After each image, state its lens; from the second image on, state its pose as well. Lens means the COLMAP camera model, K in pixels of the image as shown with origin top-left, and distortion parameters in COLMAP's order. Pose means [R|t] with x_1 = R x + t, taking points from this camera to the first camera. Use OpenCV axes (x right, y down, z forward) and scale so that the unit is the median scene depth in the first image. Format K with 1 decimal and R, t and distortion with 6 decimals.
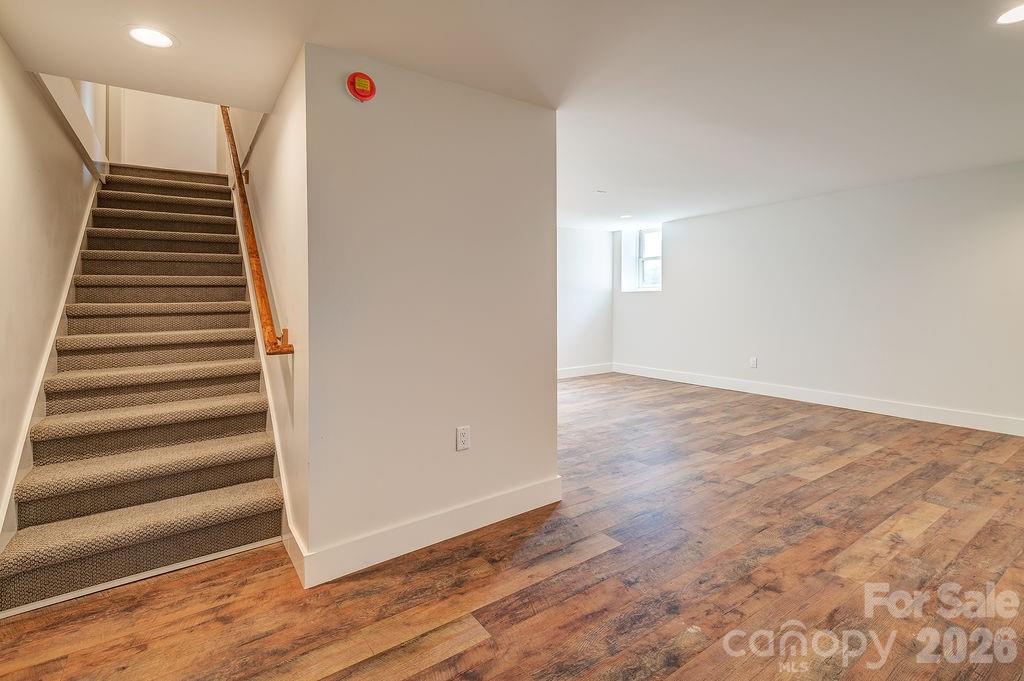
lens RADIAL K [[480.9, 0, 474.6], [0, 480.9, 313.4], [0, 0, 1]] dist [0.015196, -0.007982]
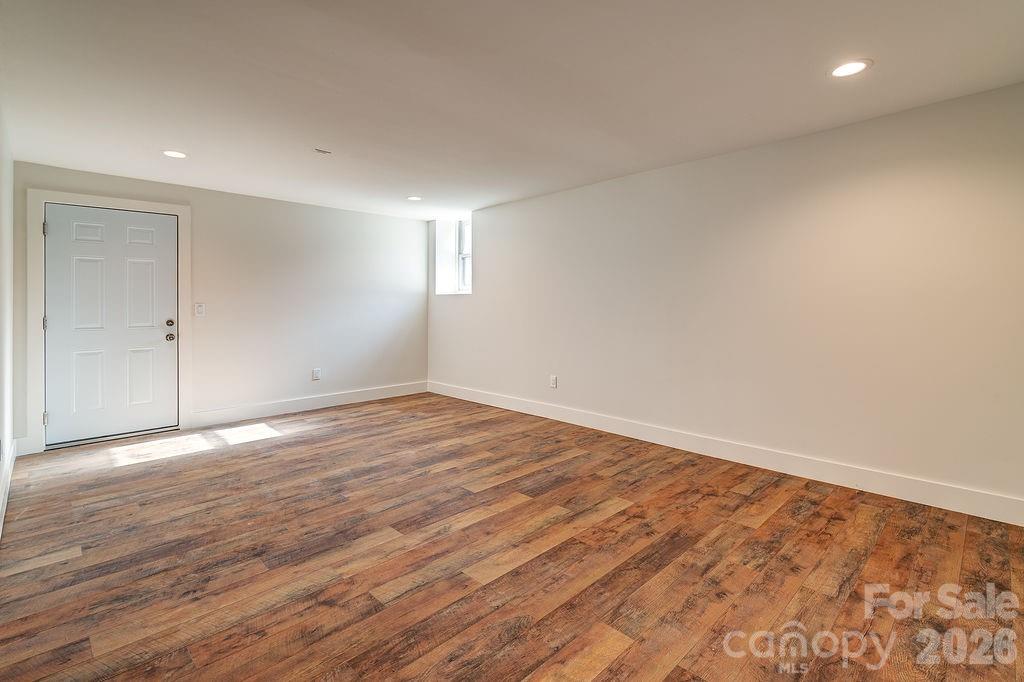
lens RADIAL K [[505.3, 0, 490.5], [0, 505.3, 306.2], [0, 0, 1]] dist [0.016238, -0.004151]
pose [[0.981358, 0.008133, 0.192015, 0.502631], [-0.003482, 0.999693, -0.024546, -0.007862], [-0.192156, 0.023420, 0.981085, 0.286616]]
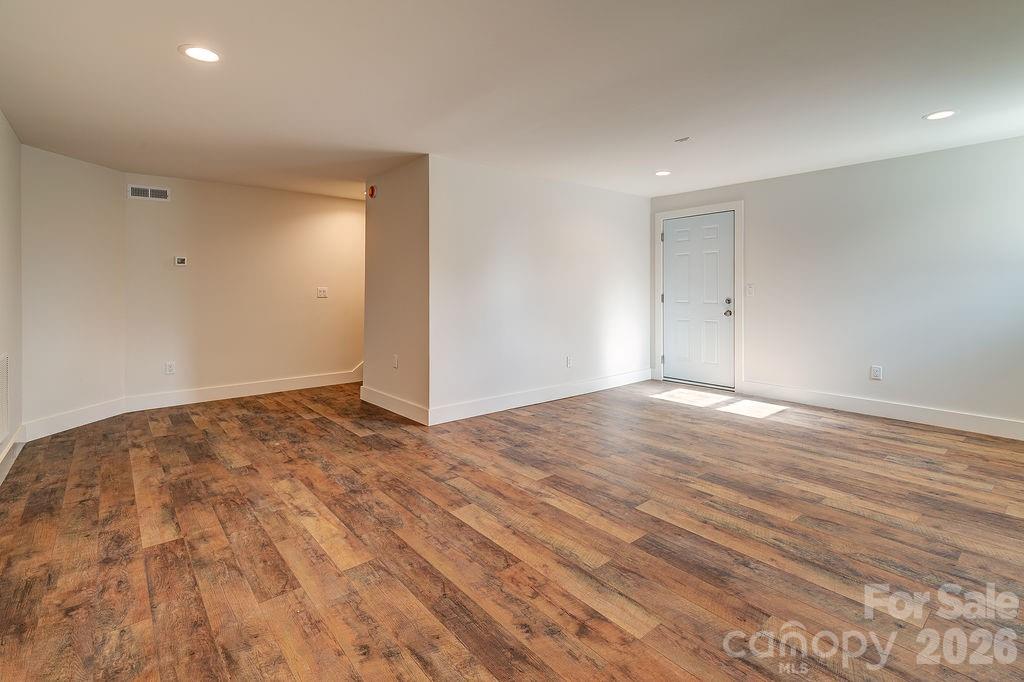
lens RADIAL K [[480.9, 0, 516.7], [0, 480.9, 281.6], [0, 0, 1]] dist [0.015196, -0.007982]
pose [[0.115924, 0.002723, -0.993254, 1.320629], [-0.026096, 0.999659, -0.000305, -0.035510], [0.992915, 0.025955, 0.115956, 0.883564]]
